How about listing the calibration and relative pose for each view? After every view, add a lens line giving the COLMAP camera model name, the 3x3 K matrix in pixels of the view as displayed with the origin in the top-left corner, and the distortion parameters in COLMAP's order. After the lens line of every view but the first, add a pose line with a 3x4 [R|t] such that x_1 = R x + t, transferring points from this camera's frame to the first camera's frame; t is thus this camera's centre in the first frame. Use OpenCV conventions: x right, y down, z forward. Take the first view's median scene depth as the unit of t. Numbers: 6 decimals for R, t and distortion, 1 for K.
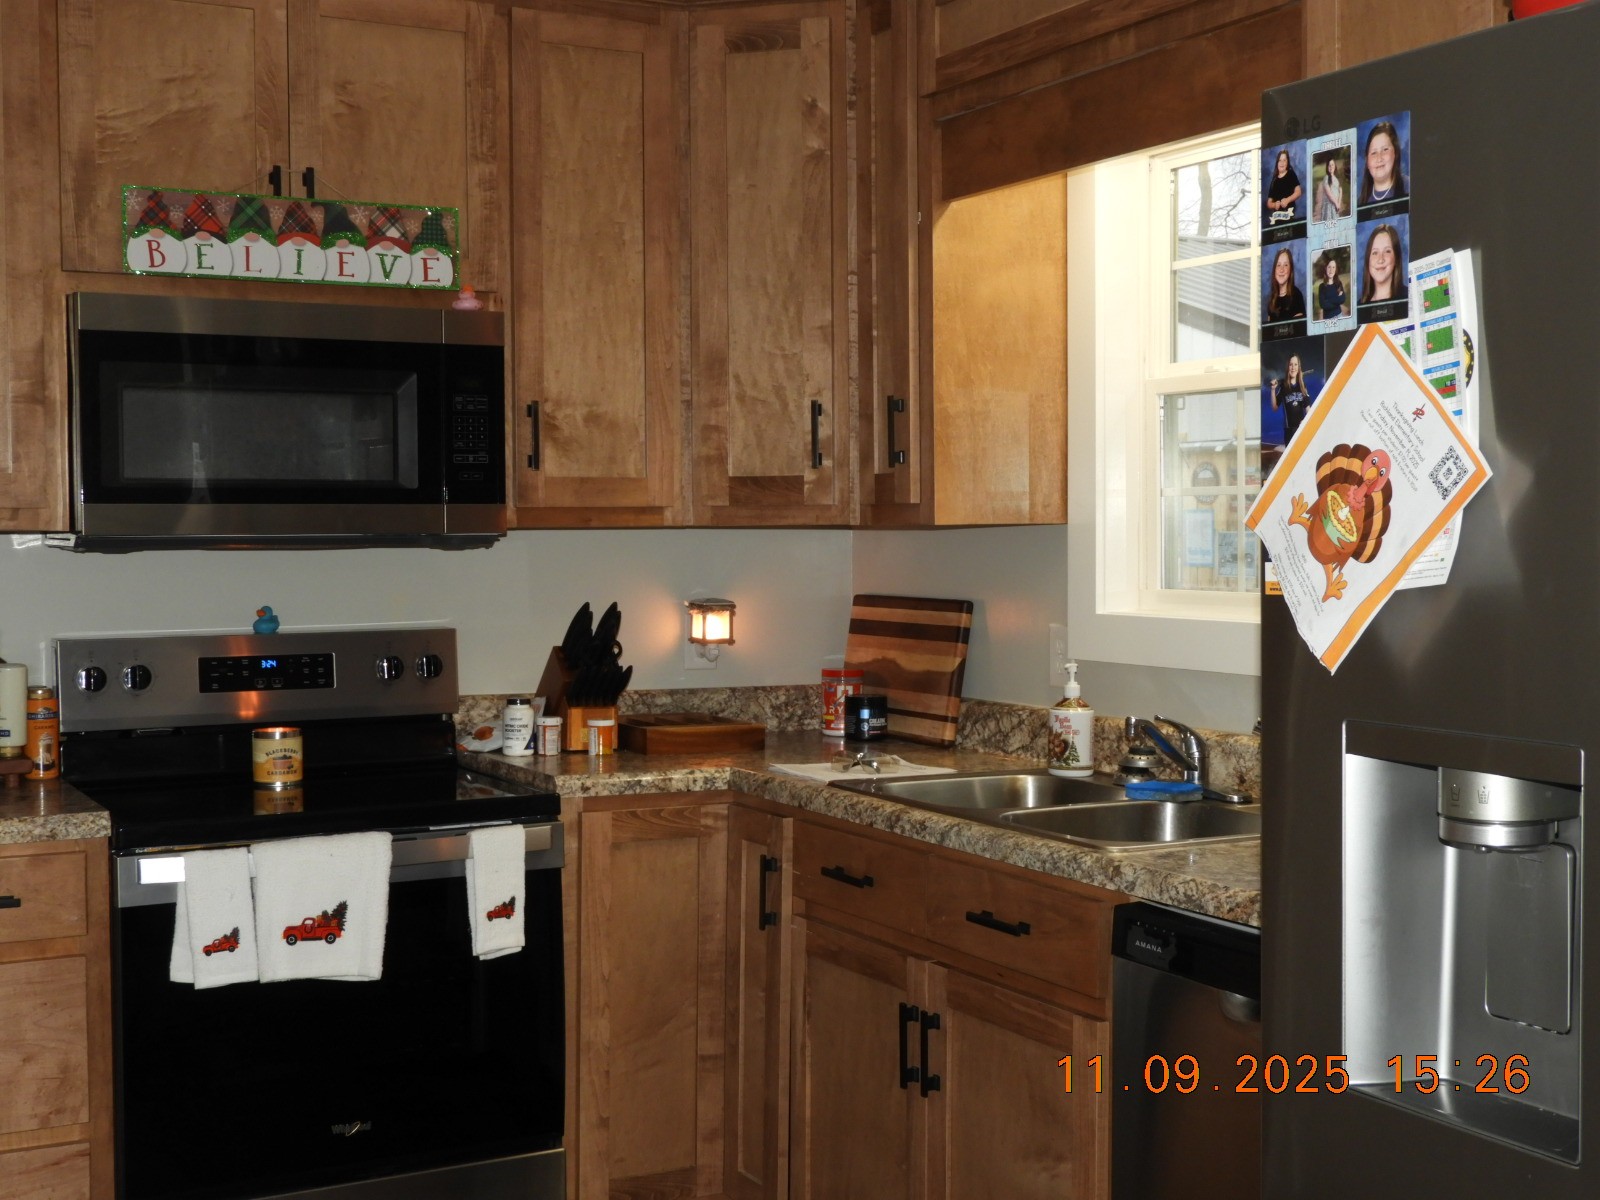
lens RADIAL K [[2045.8, 0, 805.5], [0, 2045.8, 604.2], [0, 0, 1]] dist [-0.001249, 0.000000]
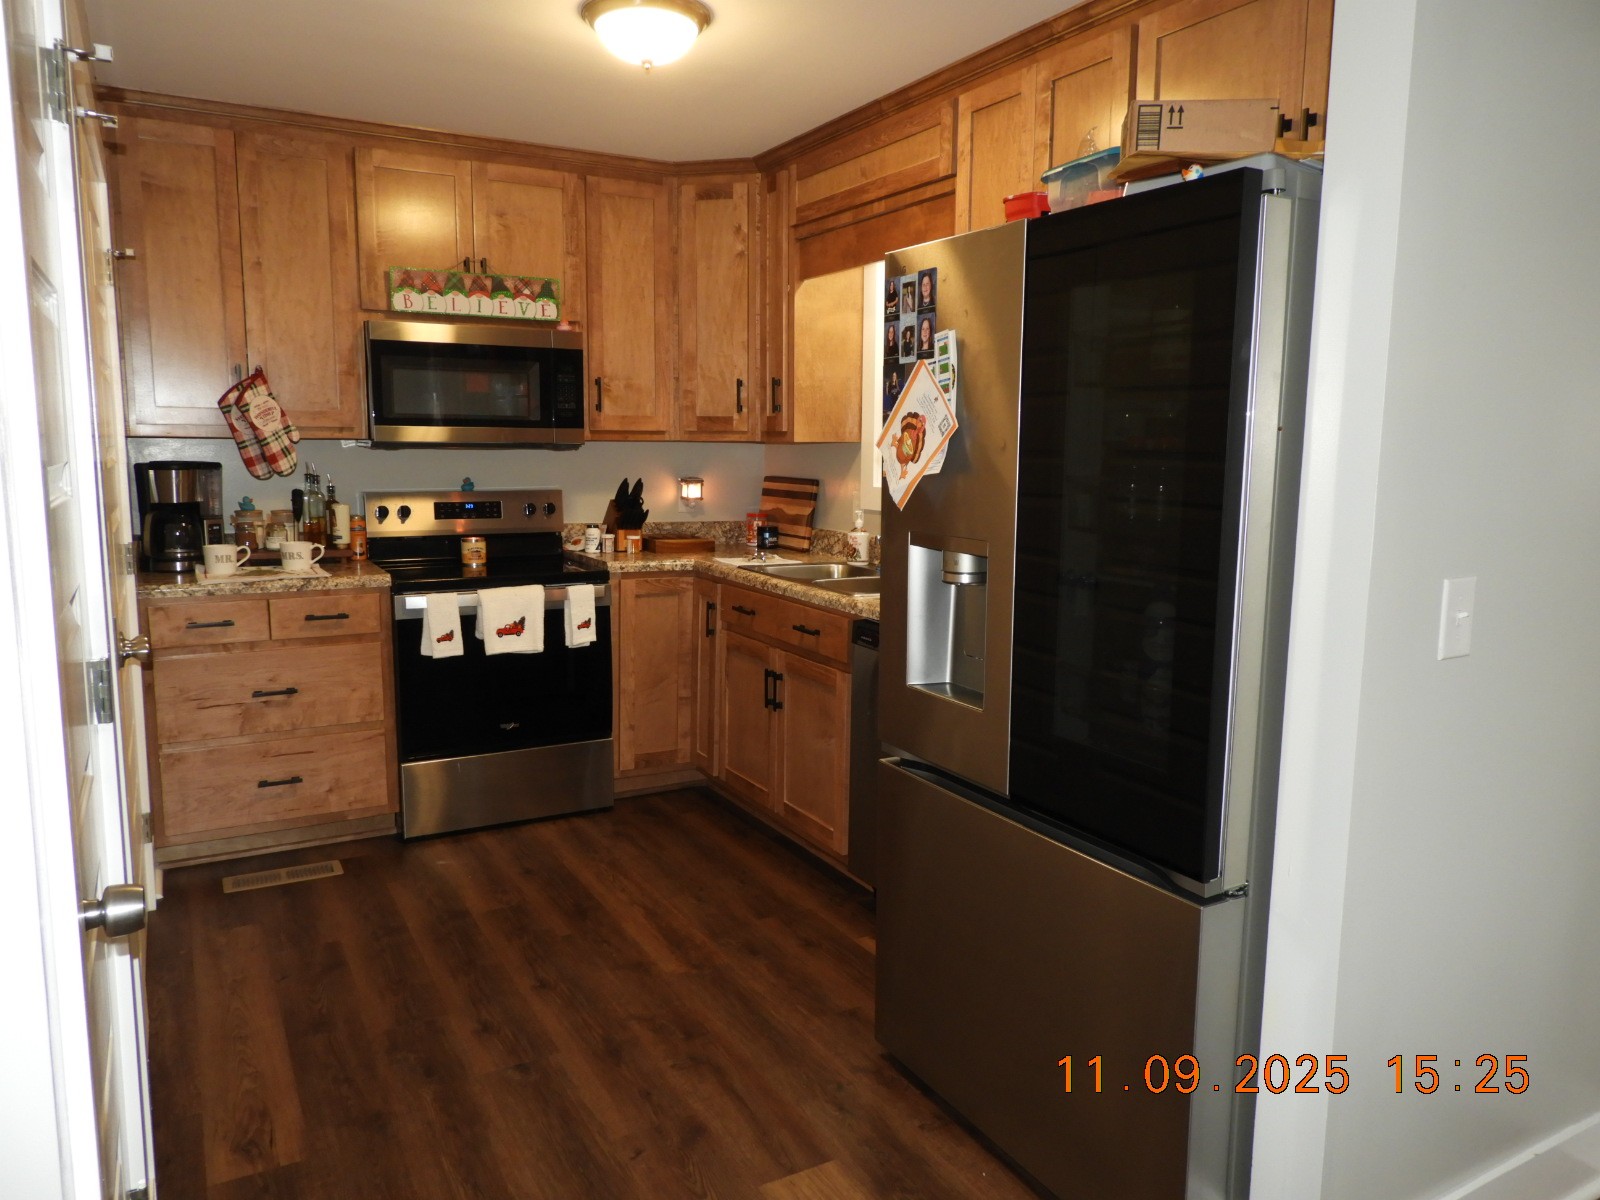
lens RADIAL K [[1136.3, 0, 800.8], [0, 1136.3, 599.6], [0, 0, 1]] dist [0.008237, -0.003052]
pose [[0.999874, 0.012579, 0.009639, 0.064232], [-0.013499, 0.994673, 0.102193, 0.001918], [-0.008302, -0.102311, 0.994718, -0.153992]]
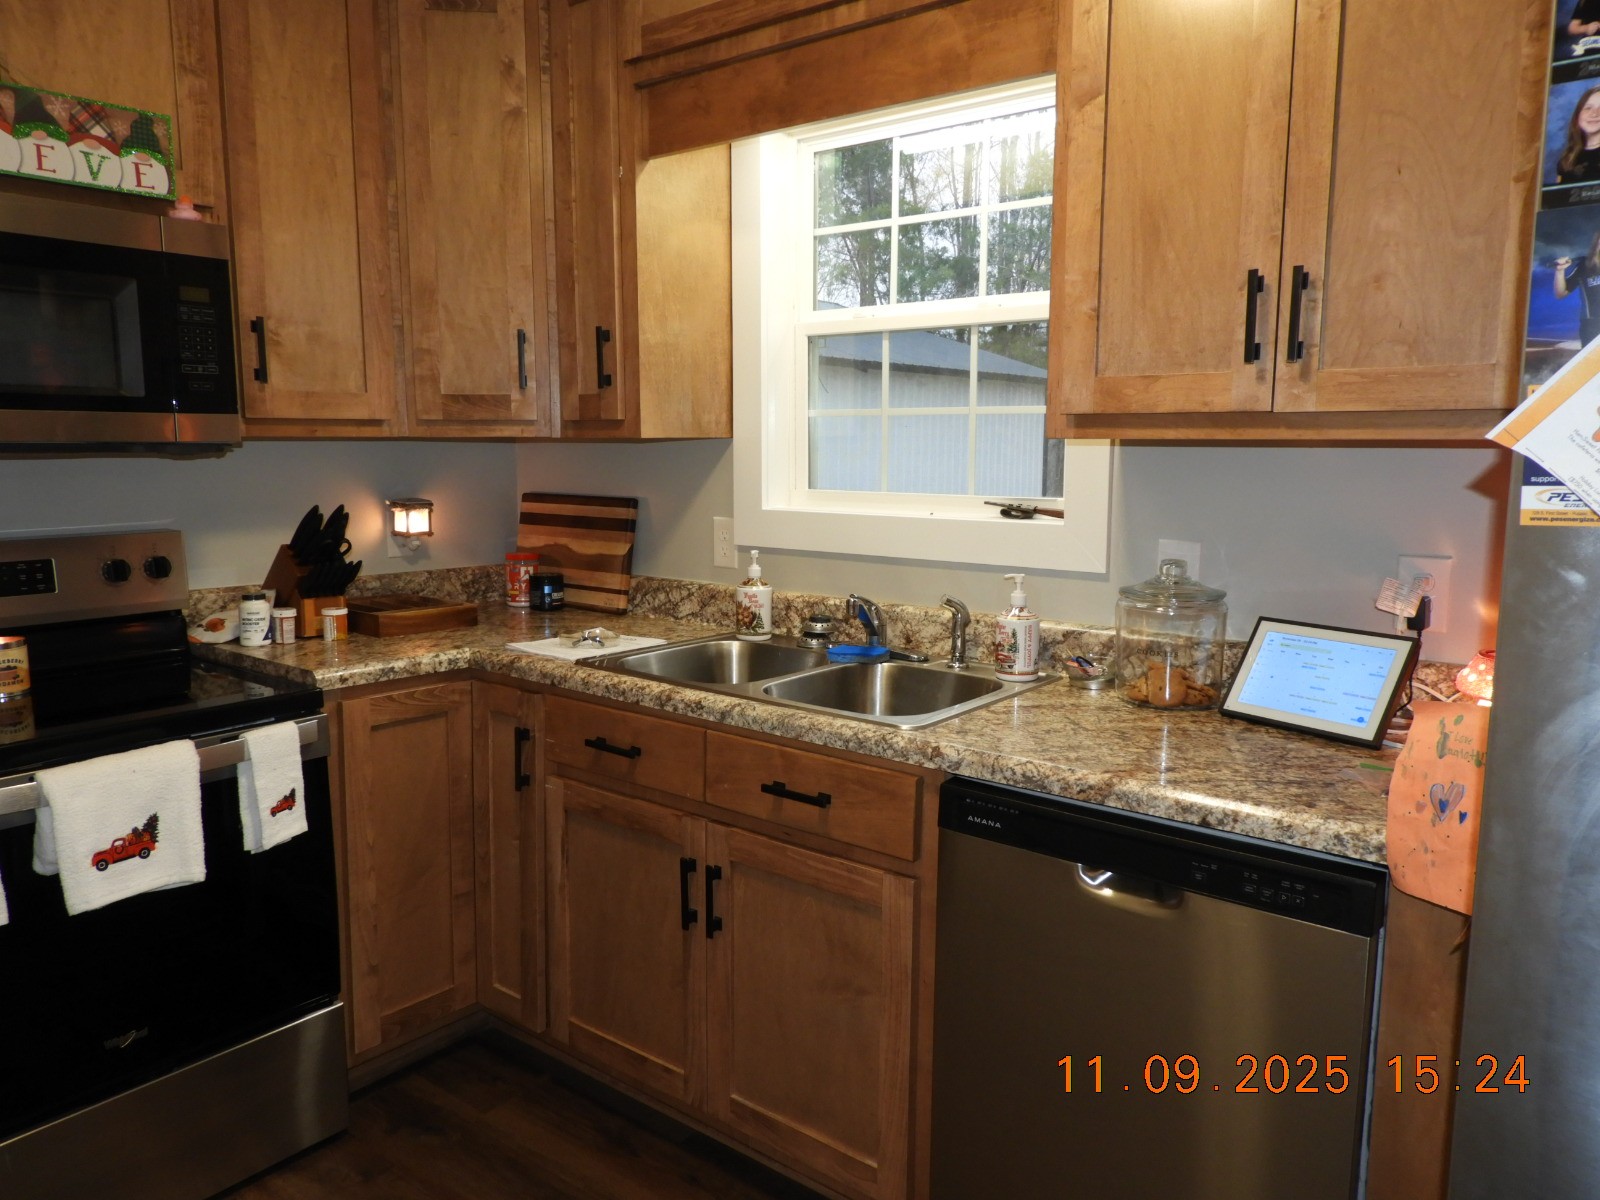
lens RADIAL K [[1136.3, 0, 803.2], [0, 1136.3, 600.6], [0, 0, 1]] dist [0.008237, -0.003052]
pose [[0.920888, -0.047048, 0.386978, -0.117944], [0.007356, 0.994611, 0.103417, -0.012791], [-0.389758, -0.092389, 0.916271, 0.363728]]
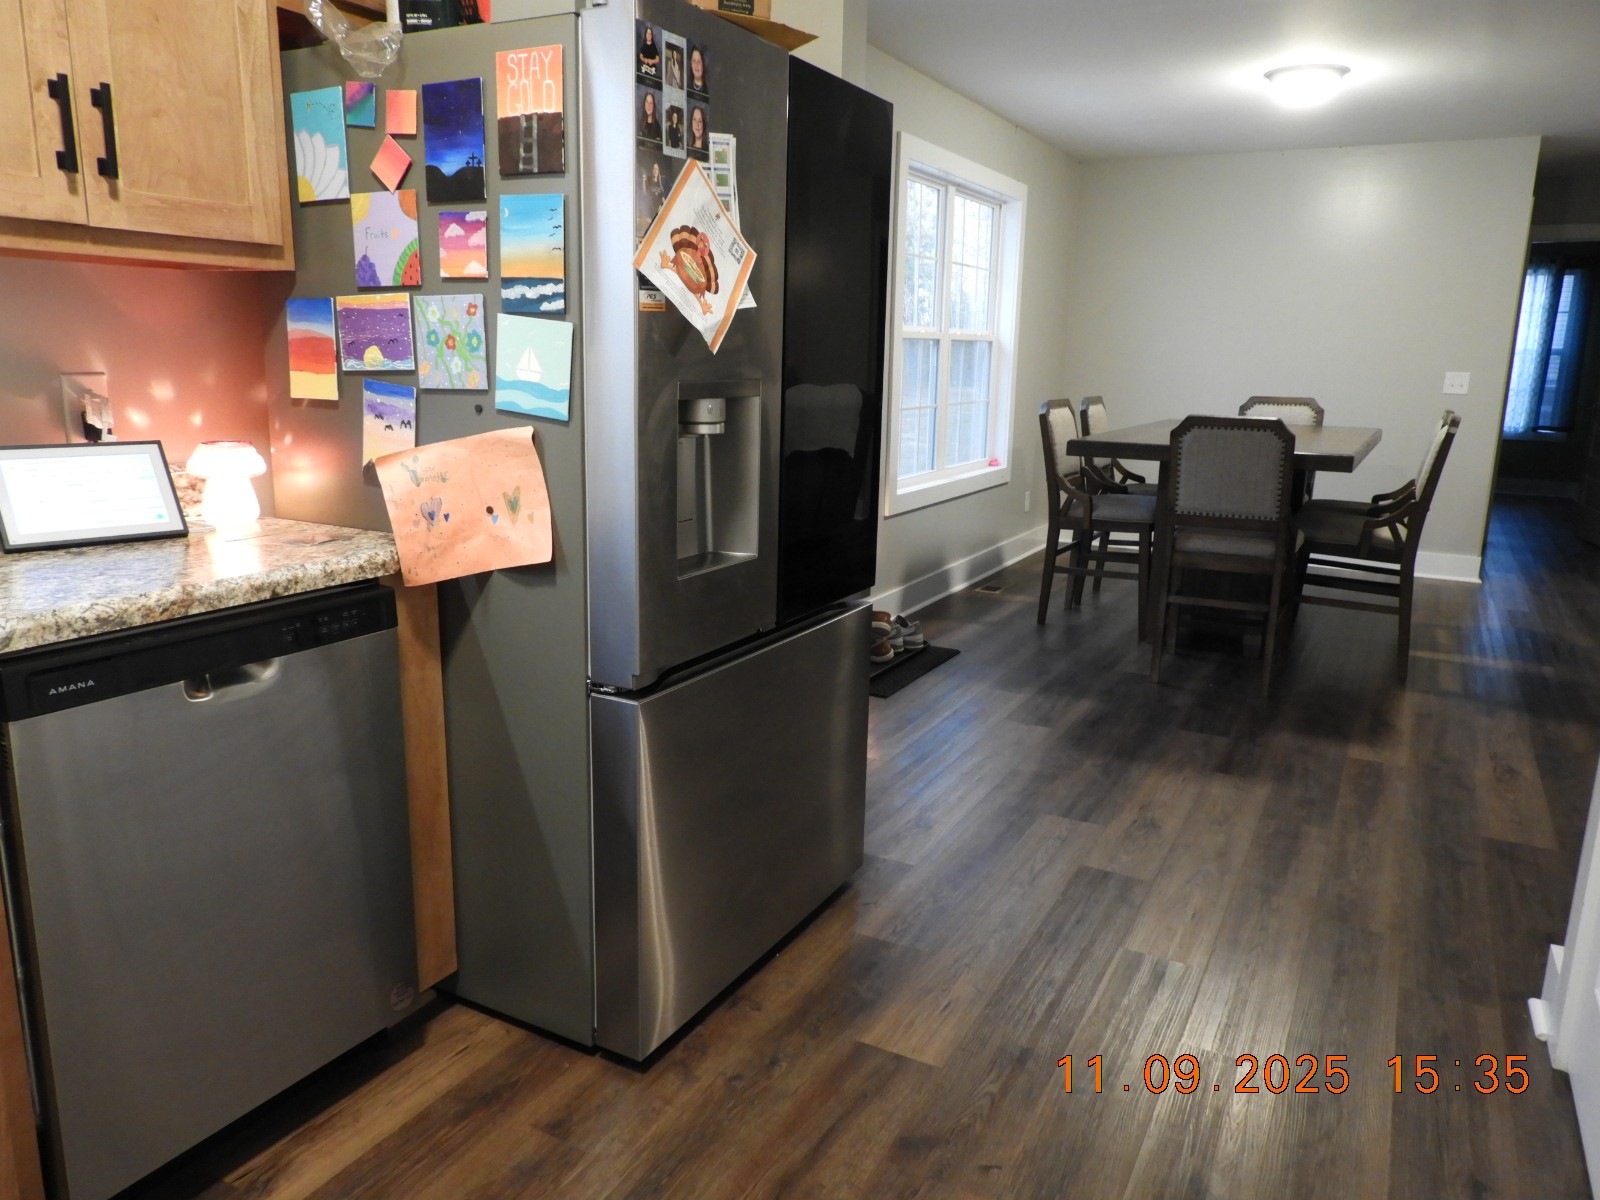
lens RADIAL K [[1136.3, 0, 805.9], [0, 1136.3, 603.0], [0, 0, 1]] dist [0.008237, -0.003052]
pose [[-0.544687, -0.188986, 0.817068, -0.340146], [0.014962, 0.971933, 0.234780, 0.005961], [-0.838506, 0.140106, -0.526572, 0.743770]]
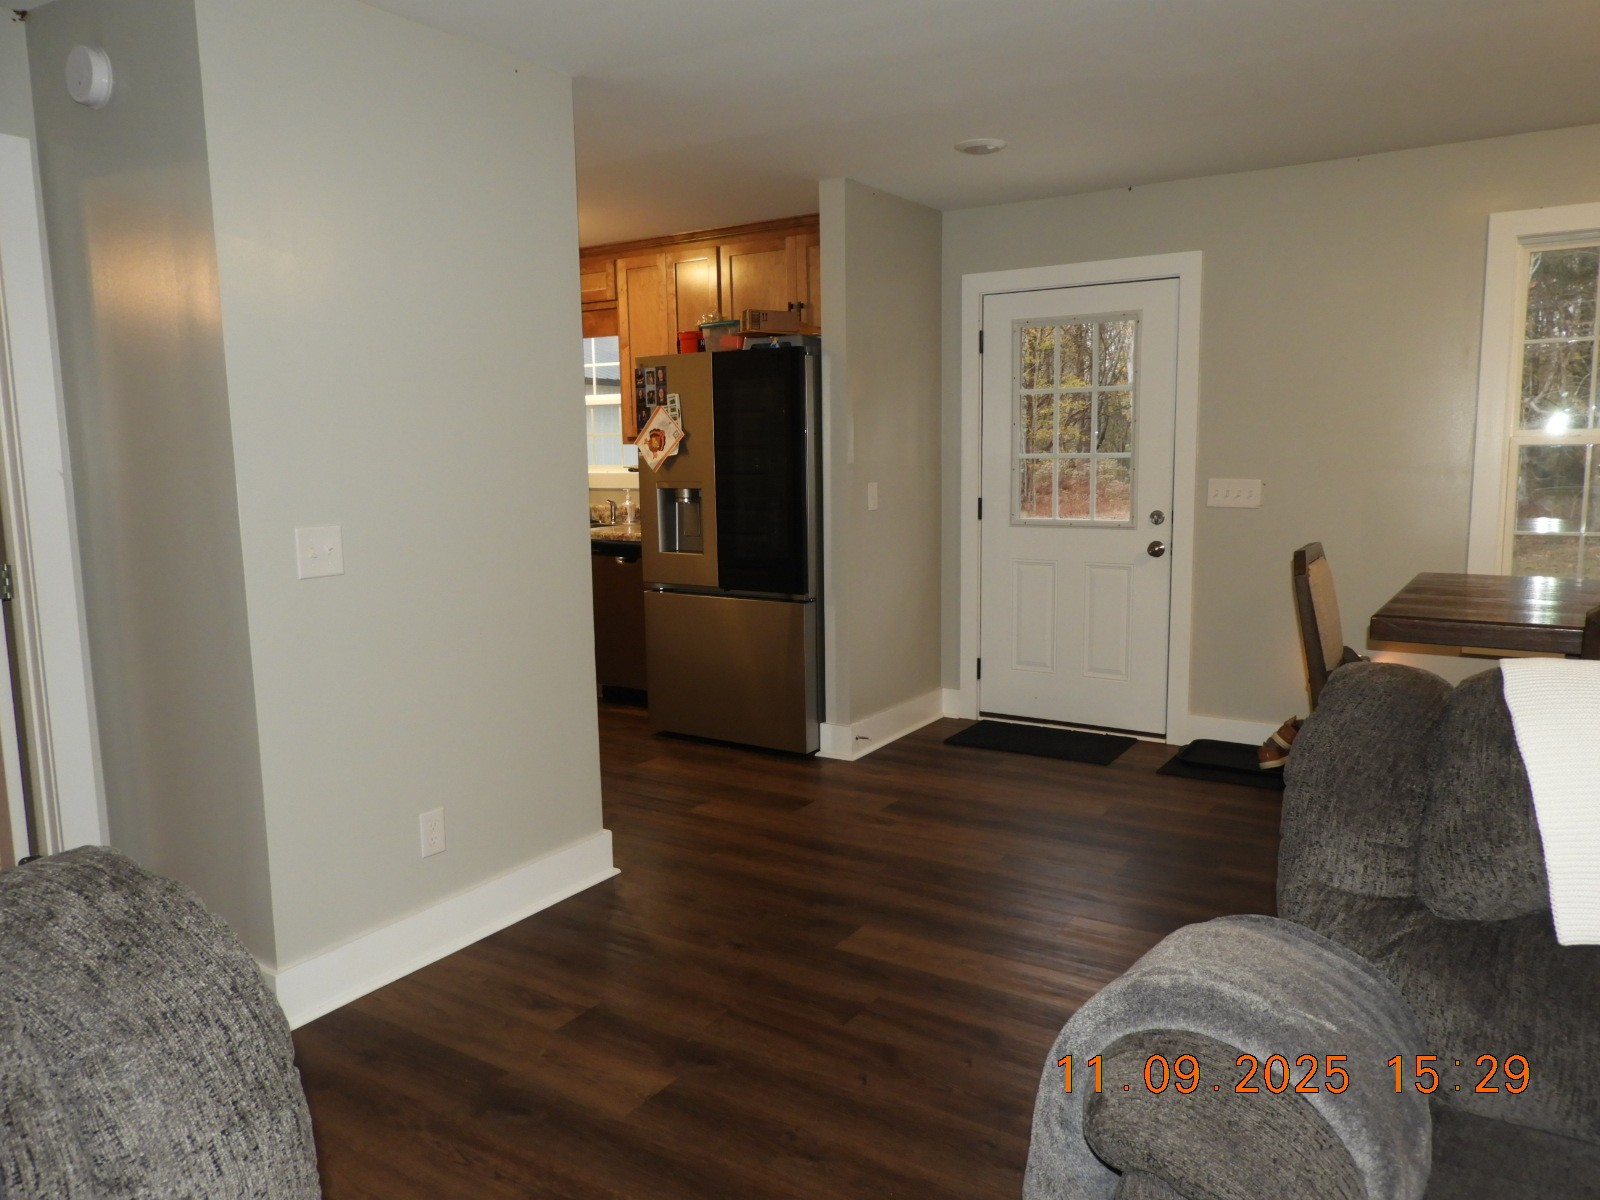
lens RADIAL K [[1136.3, 0, 809.8], [0, 1136.3, 603.8], [0, 0, 1]] dist [0.008237, -0.003052]
pose [[0.879711, -0.074185, 0.469686, -0.394543], [0.028587, 0.994219, 0.103491, 0.039129], [-0.474649, -0.077615, 0.876746, -0.888069]]
